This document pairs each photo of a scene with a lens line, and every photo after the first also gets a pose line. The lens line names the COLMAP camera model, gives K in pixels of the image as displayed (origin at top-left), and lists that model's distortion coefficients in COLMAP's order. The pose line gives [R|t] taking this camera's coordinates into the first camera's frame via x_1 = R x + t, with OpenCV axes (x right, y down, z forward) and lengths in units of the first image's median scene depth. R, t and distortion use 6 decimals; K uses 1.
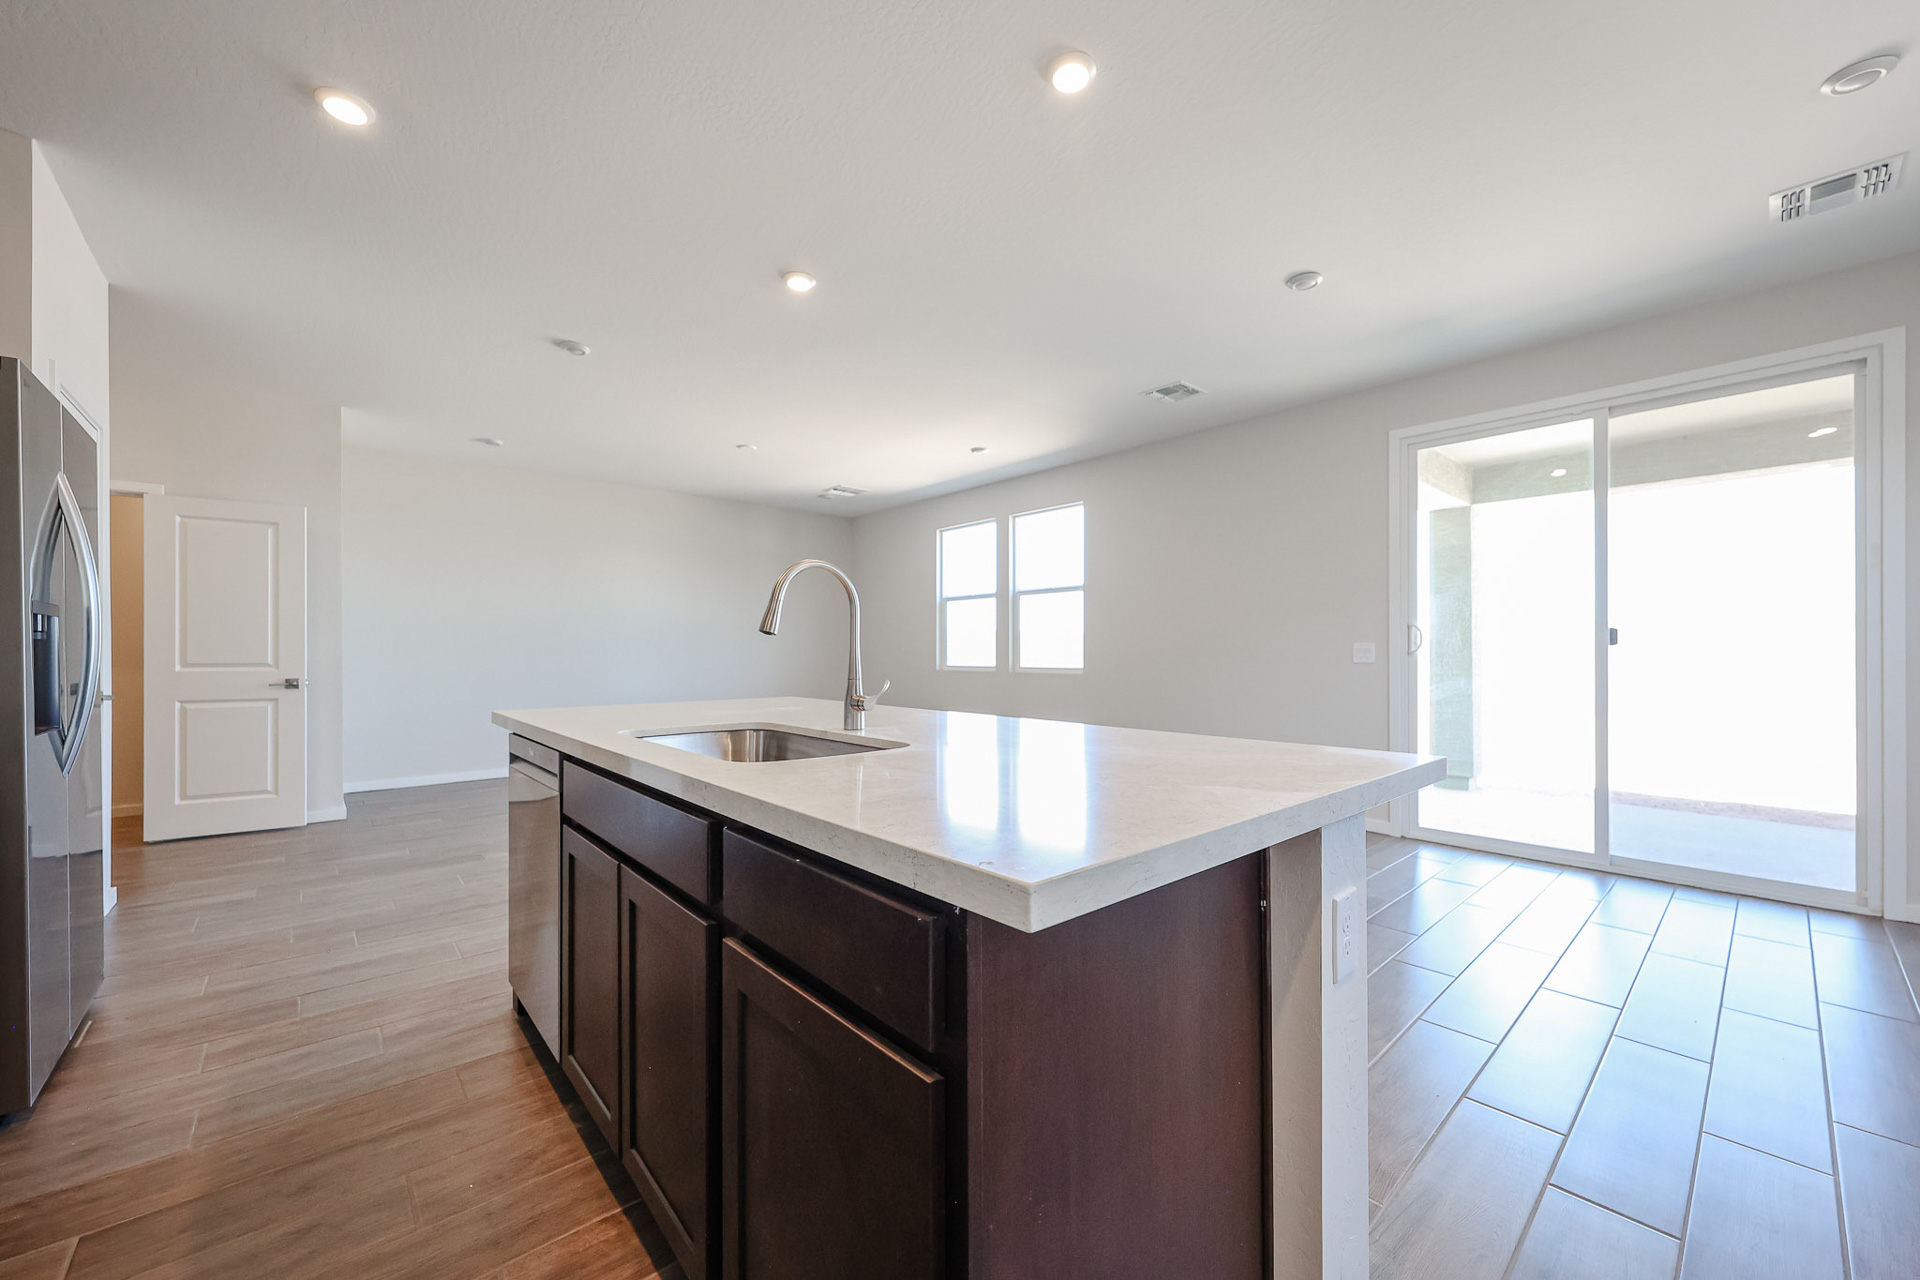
lens RADIAL K [[724.7, 0, 952.1], [0, 724.7, 653.0], [0, 0, 1]] dist [-0.000392, 0.000060]
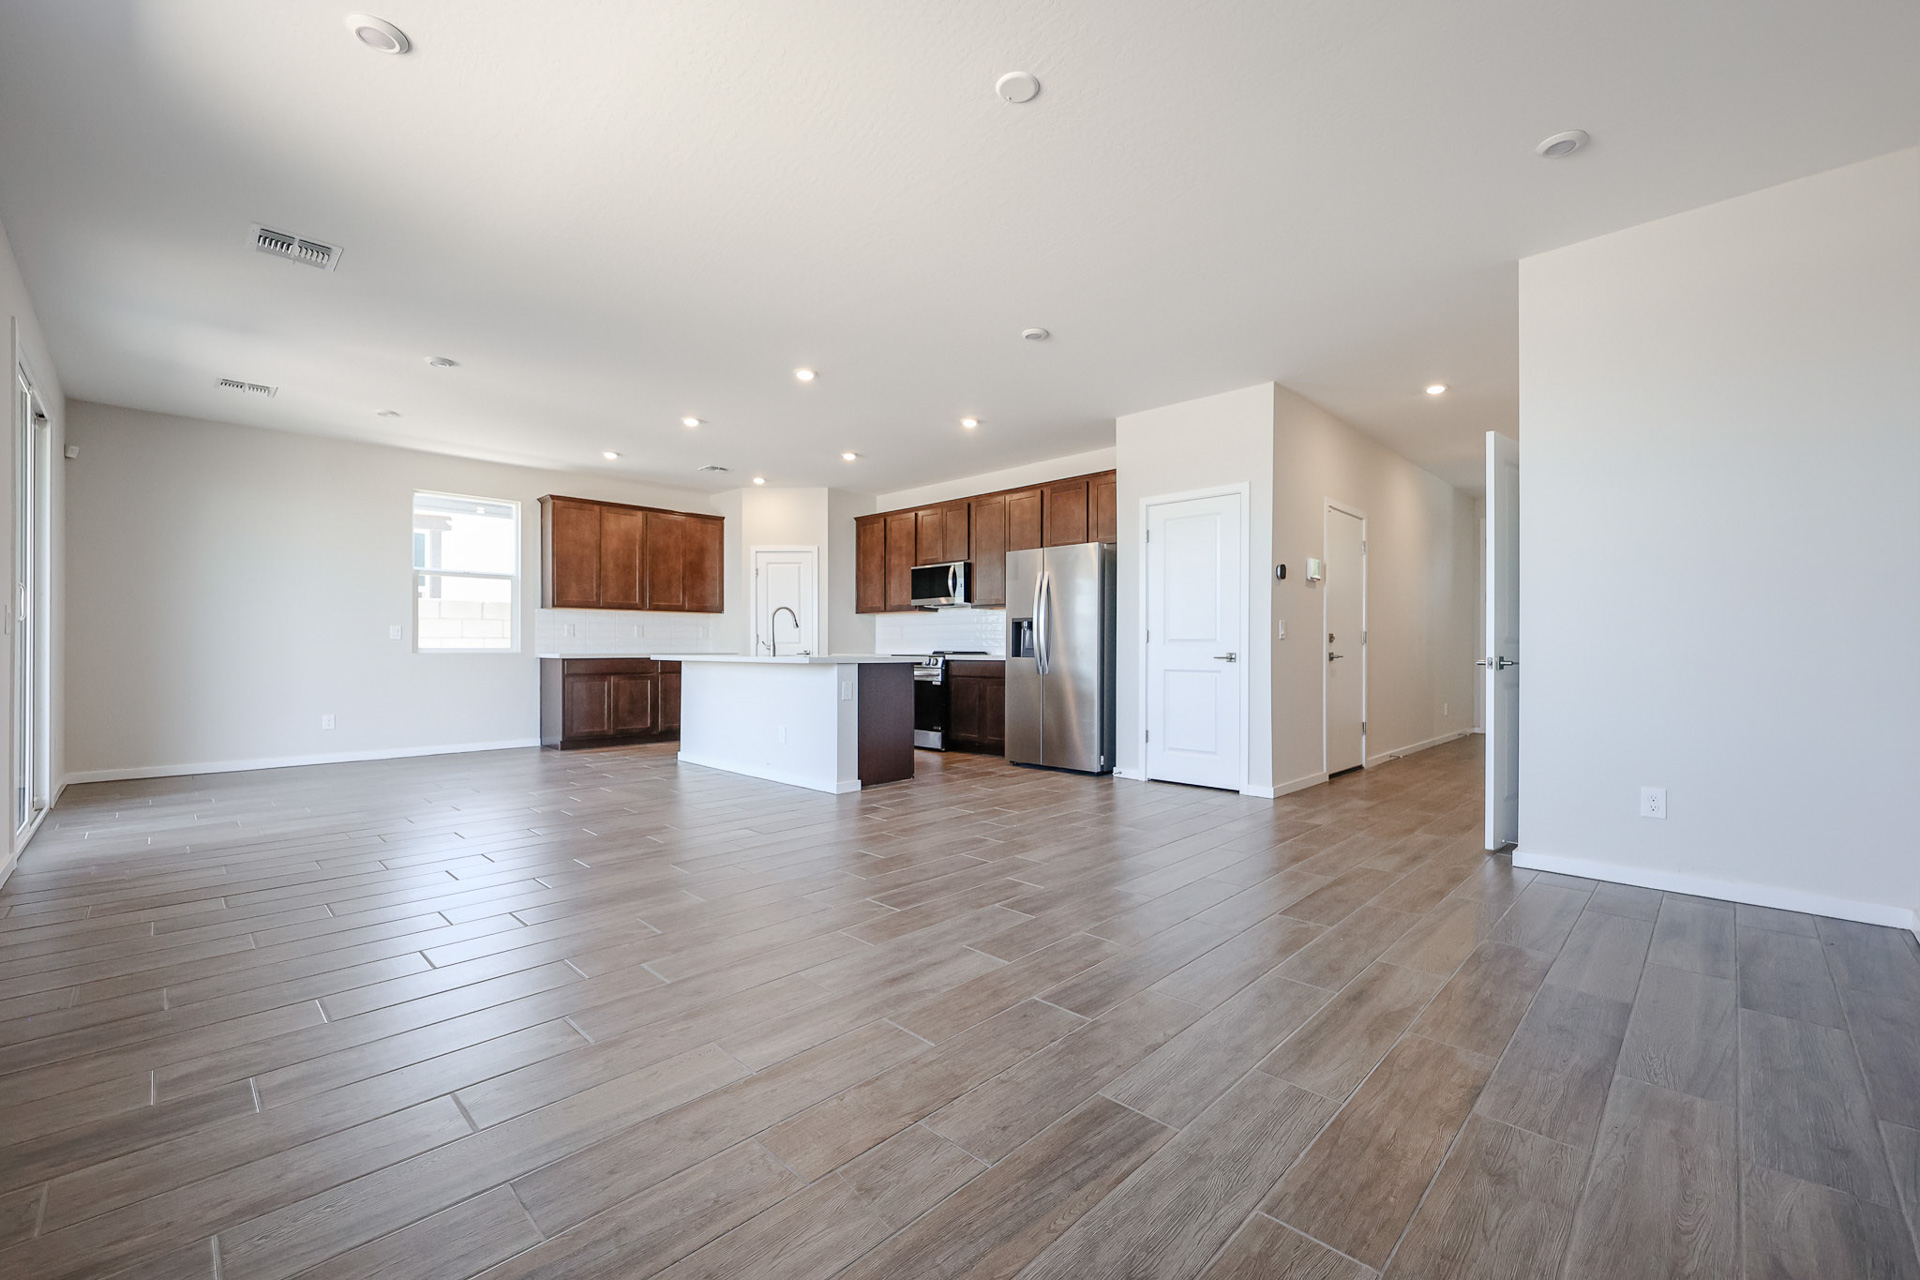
lens RADIAL K [[790.3, 0, 958.8], [0, 790.3, 647.9], [0, 0, 1]] dist [-0.002270, -0.000397]
pose [[-0.997823, -0.000329, -0.065943, -0.357744], [-0.000107, 0.999994, -0.003365, 0.038085], [0.065944, -0.003351, -0.997818, 2.245663]]
